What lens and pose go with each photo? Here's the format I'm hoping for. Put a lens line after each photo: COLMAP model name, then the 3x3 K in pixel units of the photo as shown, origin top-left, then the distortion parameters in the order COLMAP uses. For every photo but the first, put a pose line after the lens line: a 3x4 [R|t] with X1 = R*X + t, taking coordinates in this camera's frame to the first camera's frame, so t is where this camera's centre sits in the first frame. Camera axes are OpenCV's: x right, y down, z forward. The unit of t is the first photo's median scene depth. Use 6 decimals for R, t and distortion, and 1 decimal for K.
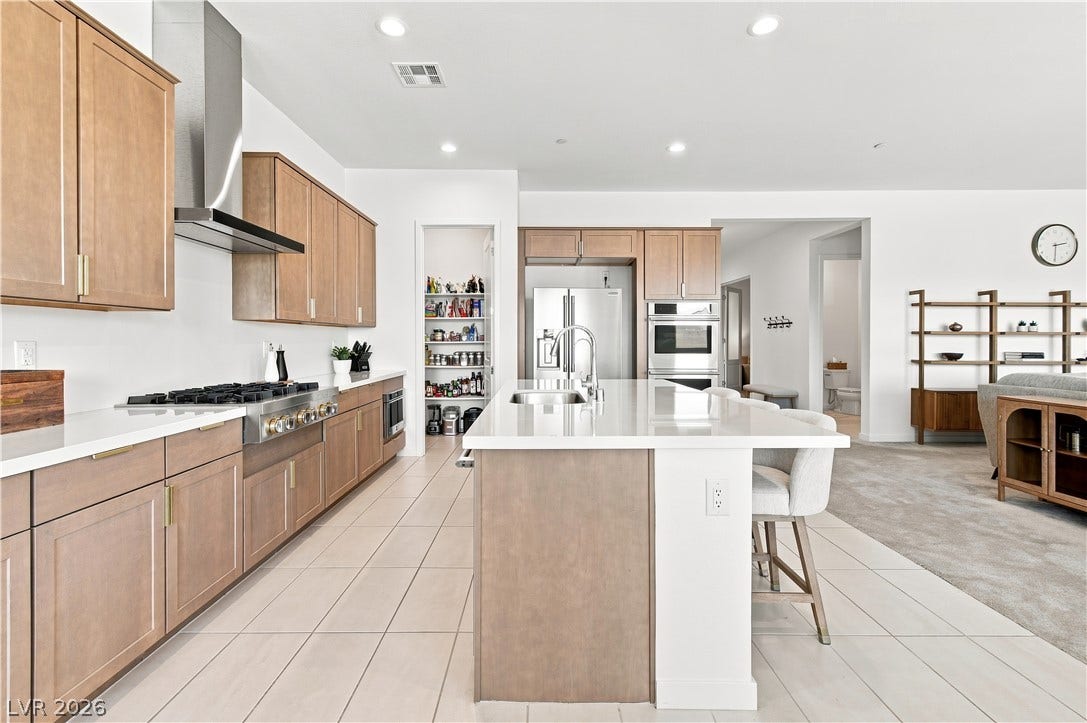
lens RADIAL K [[497.7, 0, 522.4], [0, 497.7, 341.4], [0, 0, 1]] dist [-0.000092, -0.001235]
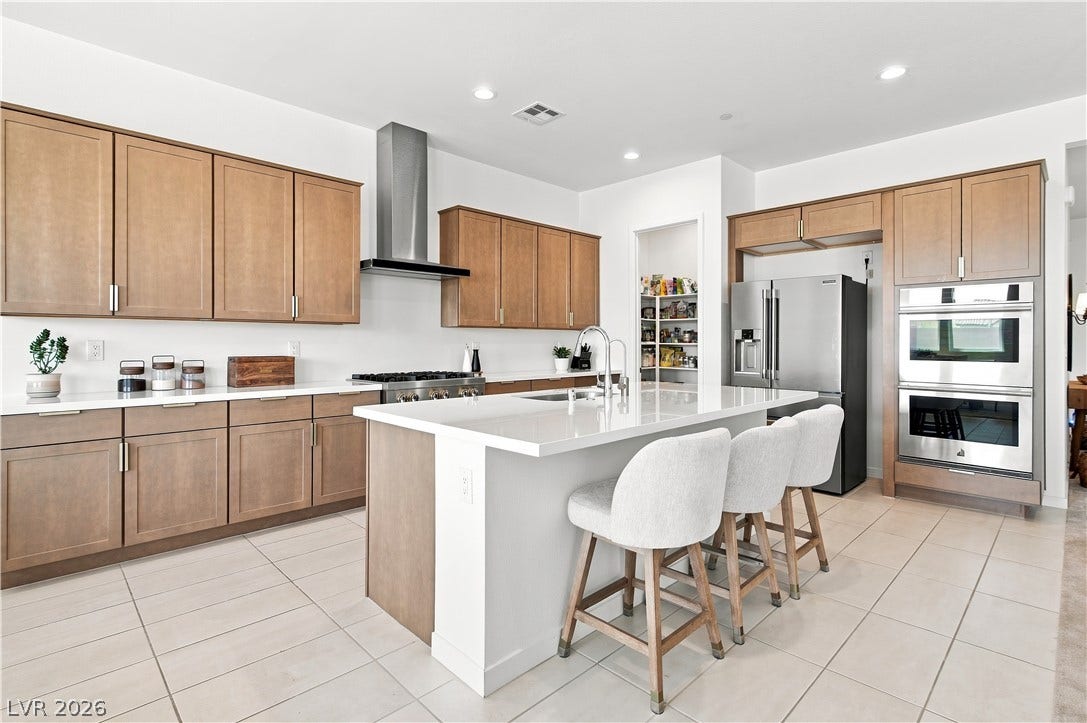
lens RADIAL K [[497.7, 0, 522.4], [0, 497.7, 341.4], [0, 0, 1]] dist [-0.000092, -0.001235]
pose [[0.700239, -0.001187, -0.713908, 0.609378], [-0.002102, 0.999991, -0.003725, 0.002302], [0.713906, 0.004109, 0.700230, 0.161672]]
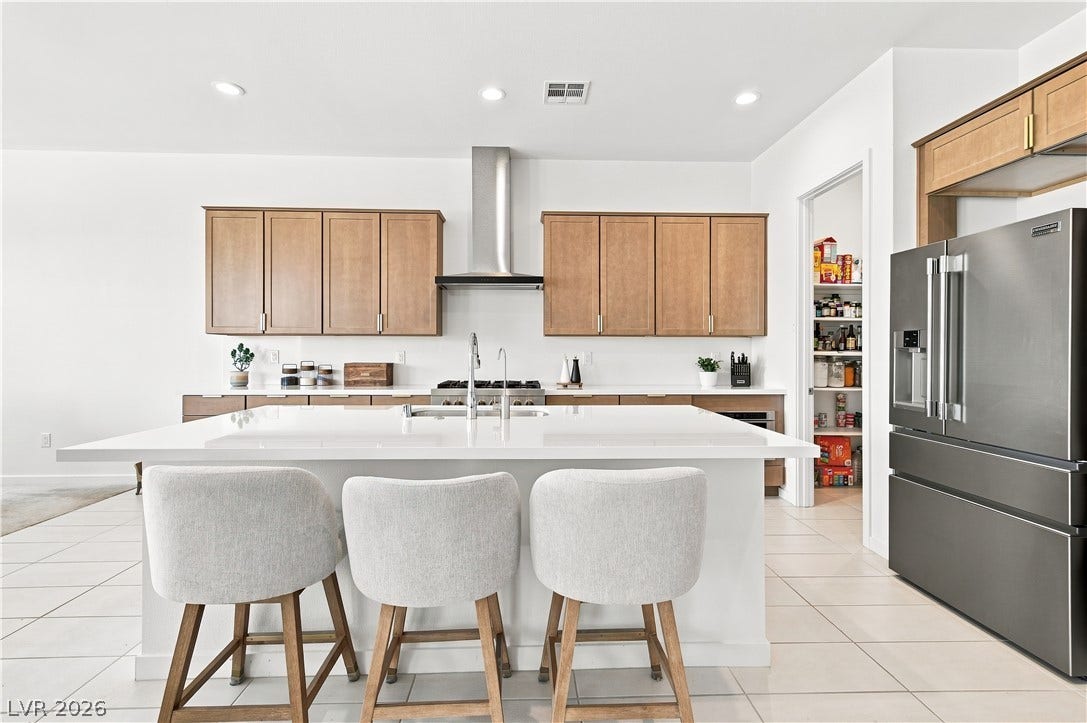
lens RADIAL K [[471.5, 0, 545.3], [0, 471.5, 352.8], [0, 0, 1]] dist [0.000907, -0.000148]
pose [[0.075924, 0.002089, -0.997111, 0.774736], [-0.004700, 0.999987, 0.001737, -0.000045], [0.997103, 0.004554, 0.075932, 0.901815]]
